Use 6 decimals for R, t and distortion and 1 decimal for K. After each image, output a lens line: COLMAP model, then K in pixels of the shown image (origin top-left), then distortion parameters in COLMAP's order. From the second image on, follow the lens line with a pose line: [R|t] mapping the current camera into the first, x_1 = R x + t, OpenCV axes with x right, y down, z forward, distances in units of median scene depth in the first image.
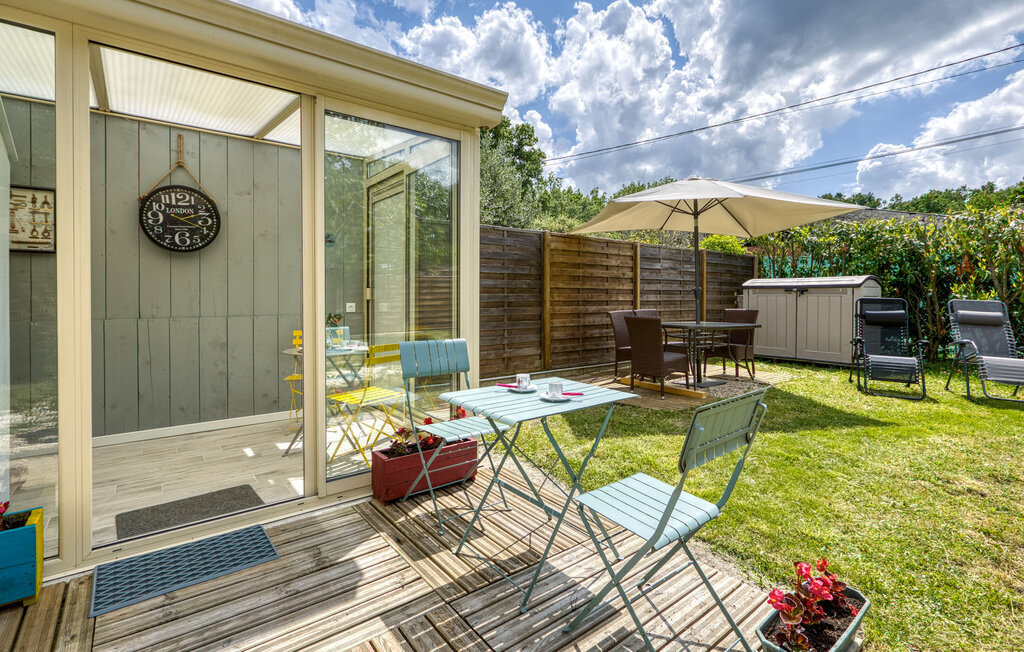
lens RADIAL K [[495.9, 0, 513.2], [0, 495.9, 325.2], [0, 0, 1]] dist [-0.000702, -0.000819]
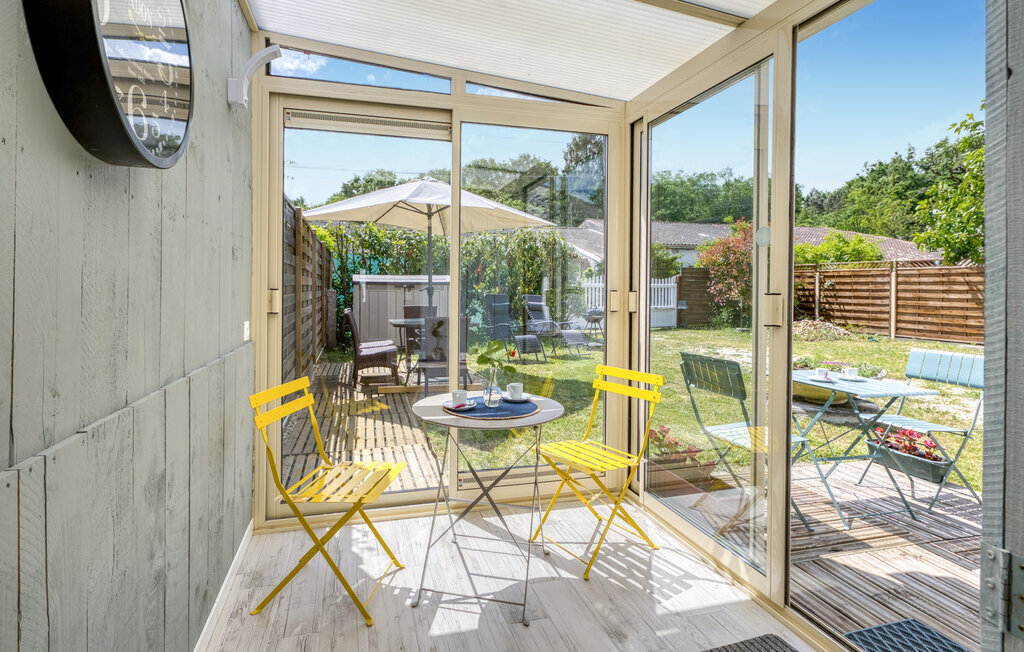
lens RADIAL K [[495.9, 0, 509.7], [0, 495.9, 323.3], [0, 0, 1]] dist [-0.000702, -0.000819]
pose [[0.378663, -0.062222, 0.923441, -0.473023], [0.046948, 0.997744, 0.047978, -0.036395], [-0.924343, 0.025186, 0.380730, 0.414866]]
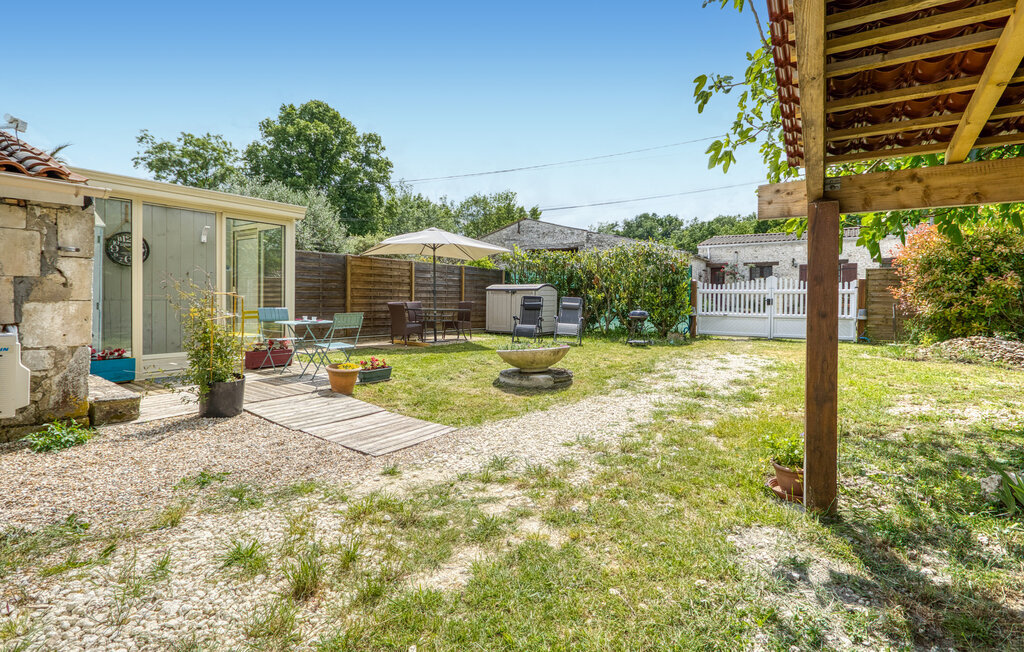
lens RADIAL K [[495.9, 0, 517.7], [0, 495.9, 331.7], [0, 0, 1]] dist [-0.000702, -0.000819]
pose [[0.959293, -0.010698, 0.282210, 0.133169], [0.007912, 0.999908, 0.011010, 0.055141], [-0.282301, -0.008329, 0.959290, -0.728788]]
